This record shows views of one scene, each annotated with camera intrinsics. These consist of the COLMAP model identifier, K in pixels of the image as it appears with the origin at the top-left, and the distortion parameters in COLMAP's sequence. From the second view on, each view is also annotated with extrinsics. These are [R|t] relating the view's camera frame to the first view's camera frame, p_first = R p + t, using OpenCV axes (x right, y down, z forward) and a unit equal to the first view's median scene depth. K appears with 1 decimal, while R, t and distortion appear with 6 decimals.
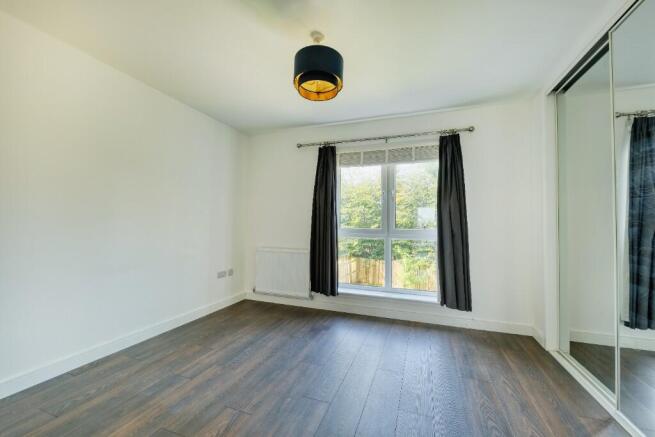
lens RADIAL K [[271.8, 0, 324.5], [0, 271.8, 215.3], [0, 0, 1]] dist [-0.002099, -0.000204]
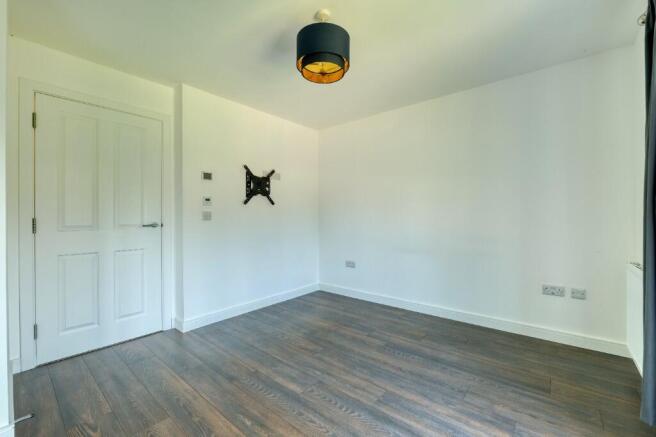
lens RADIAL K [[272.2, 0, 325.0], [0, 272.2, 215.3], [0, 0, 1]] dist [-0.002099, -0.000204]
pose [[-0.344295, -0.019900, -0.938651, 0.747332], [0.033966, 0.998857, -0.033635, 0.053098], [0.938247, -0.043462, -0.343225, 1.160032]]
